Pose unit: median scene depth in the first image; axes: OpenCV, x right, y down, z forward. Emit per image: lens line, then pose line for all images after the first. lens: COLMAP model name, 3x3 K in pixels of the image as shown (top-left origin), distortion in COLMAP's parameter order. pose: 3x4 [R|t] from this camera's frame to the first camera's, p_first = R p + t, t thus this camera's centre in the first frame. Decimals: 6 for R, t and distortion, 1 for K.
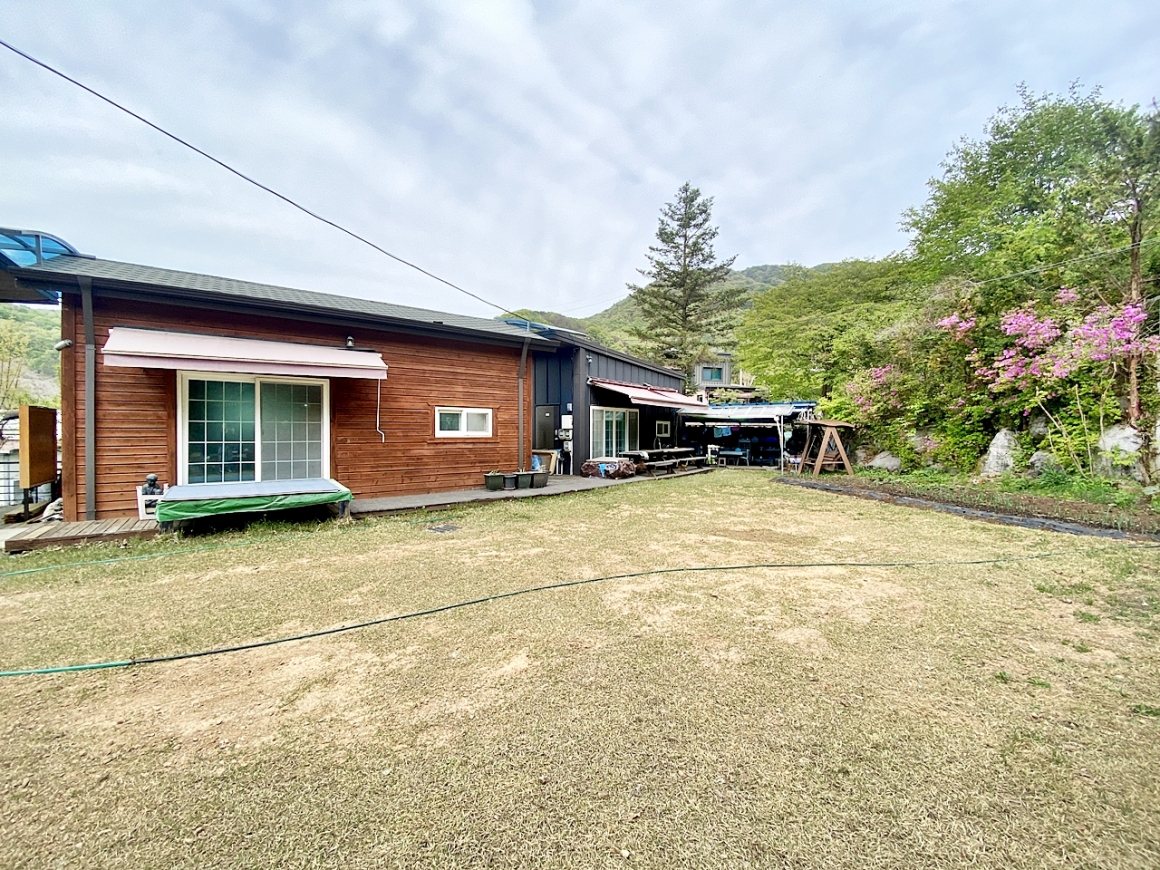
lens RADIAL K [[457.2, 0, 580.6], [0, 457.2, 438.5], [0, 0, 1]] dist [0.022139, -0.021234]
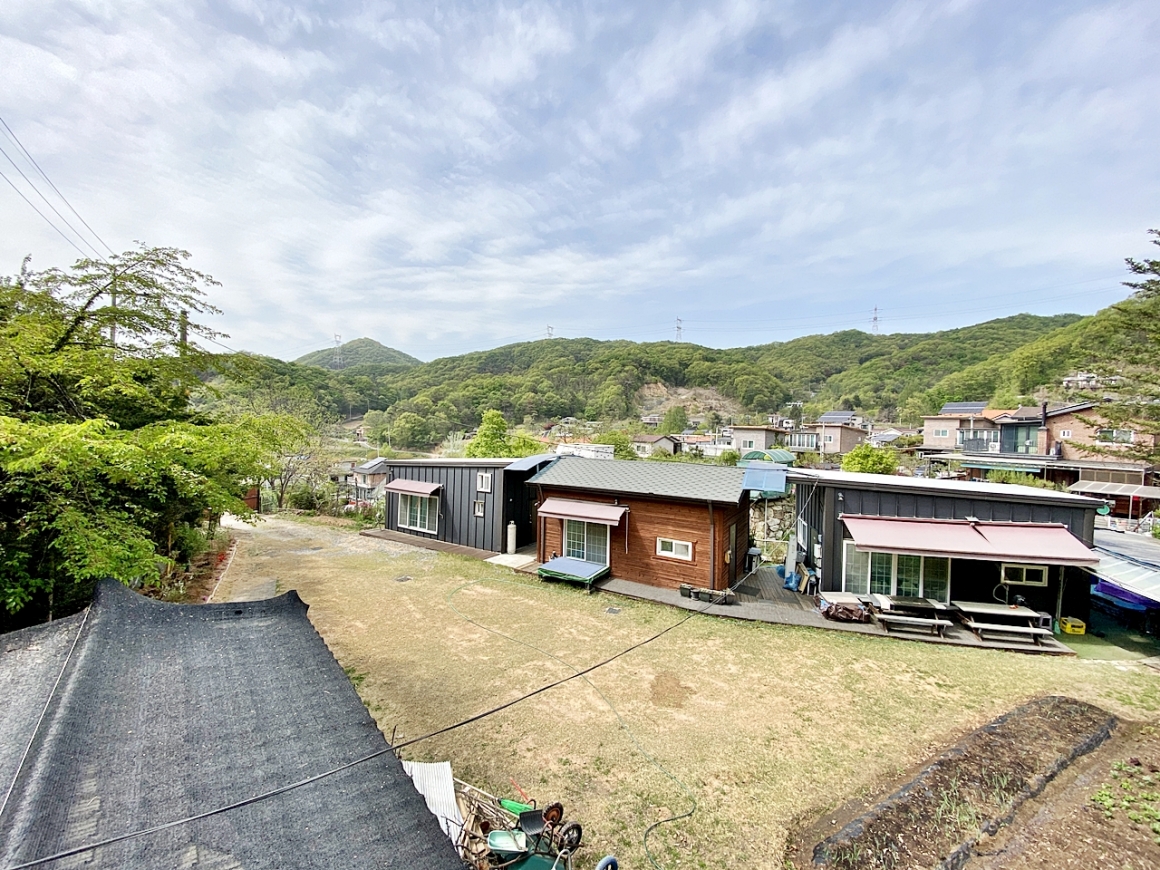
lens RADIAL K [[457.2, 0, 580.6], [0, 457.2, 438.5], [0, 0, 1]] dist [0.022139, -0.021234]
pose [[0.388304, 0.015960, -0.921393, 1.083844], [-0.038178, 0.999270, 0.001220, -0.404737], [0.920740, 0.034704, 0.388630, 0.040260]]
